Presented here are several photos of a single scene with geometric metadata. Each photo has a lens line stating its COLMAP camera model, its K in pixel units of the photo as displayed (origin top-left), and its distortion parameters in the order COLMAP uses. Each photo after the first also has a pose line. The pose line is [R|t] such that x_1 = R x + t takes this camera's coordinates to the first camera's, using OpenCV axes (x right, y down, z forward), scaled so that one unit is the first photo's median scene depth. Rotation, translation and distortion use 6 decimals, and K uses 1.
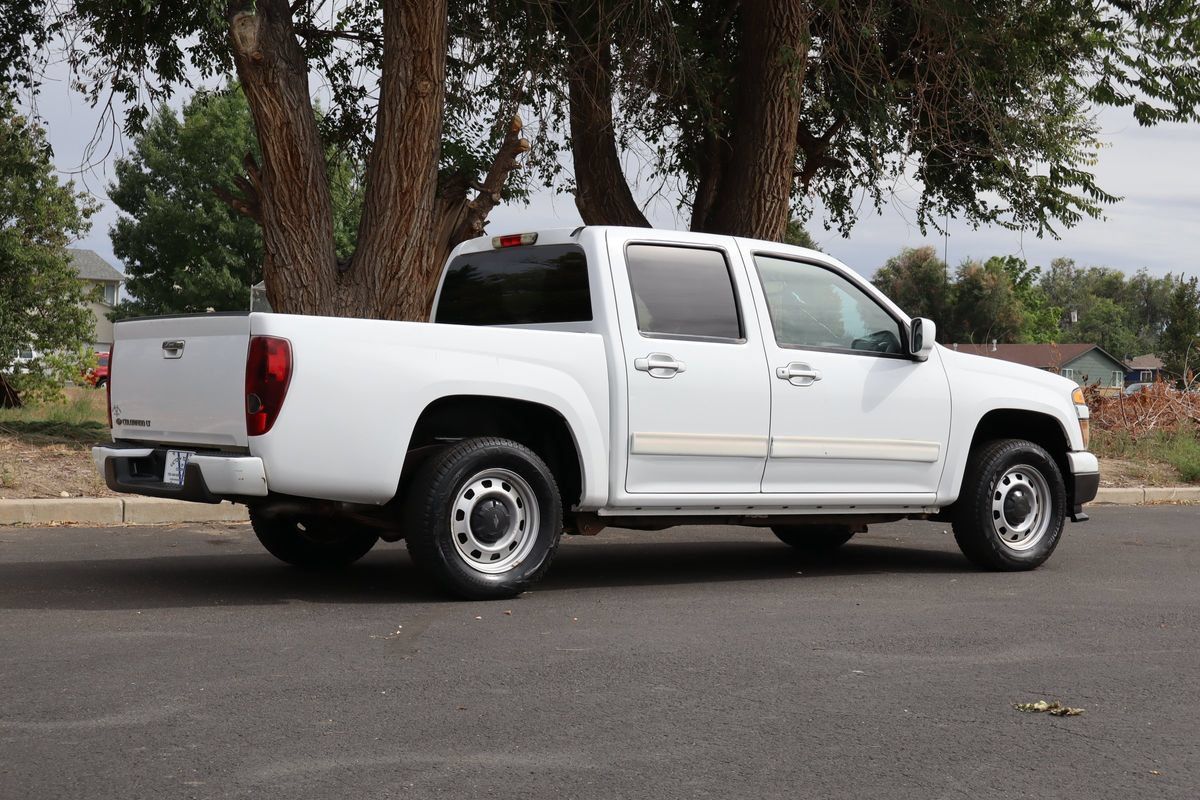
lens RADIAL K [[1969.6, 0, 597.6], [0, 1969.6, 393.6], [0, 0, 1]] dist [0.036832, 0.000000]
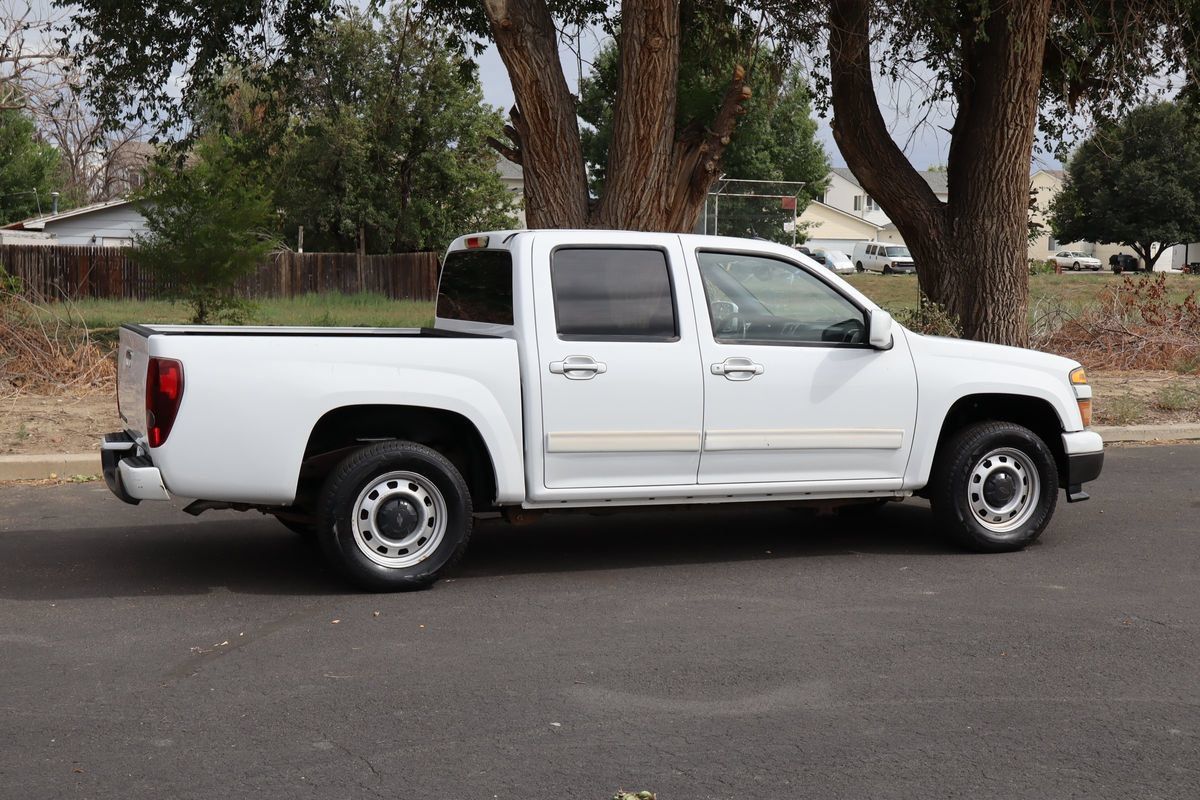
lens RADIAL K [[1701.3, 0, 597.2], [0, 1701.3, 400.2], [0, 0, 1]] dist [0.015636, 0.000000]
pose [[0.966835, 0.008326, -0.255266, 0.235122], [0.011976, 0.996891, 0.077877, -0.058084], [0.255121, -0.078352, 0.963729, 0.111694]]
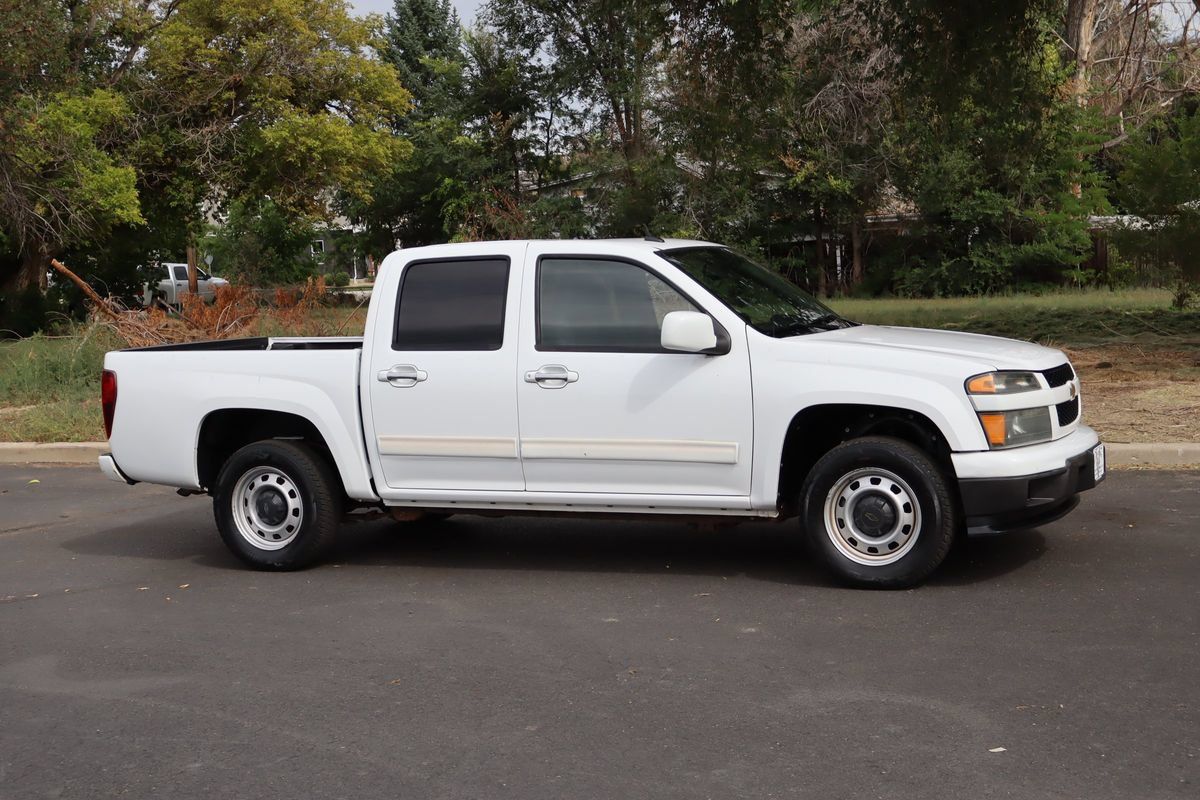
lens RADIAL K [[1689.9, 0, 602.2], [0, 1689.9, 407.1], [0, 0, 1]] dist [0.010079, 0.000000]
pose [[0.510758, 0.026663, -0.859311, 0.786216], [0.059885, 0.995988, 0.066499, -0.046071], [0.857636, -0.085424, 0.507112, 0.526702]]
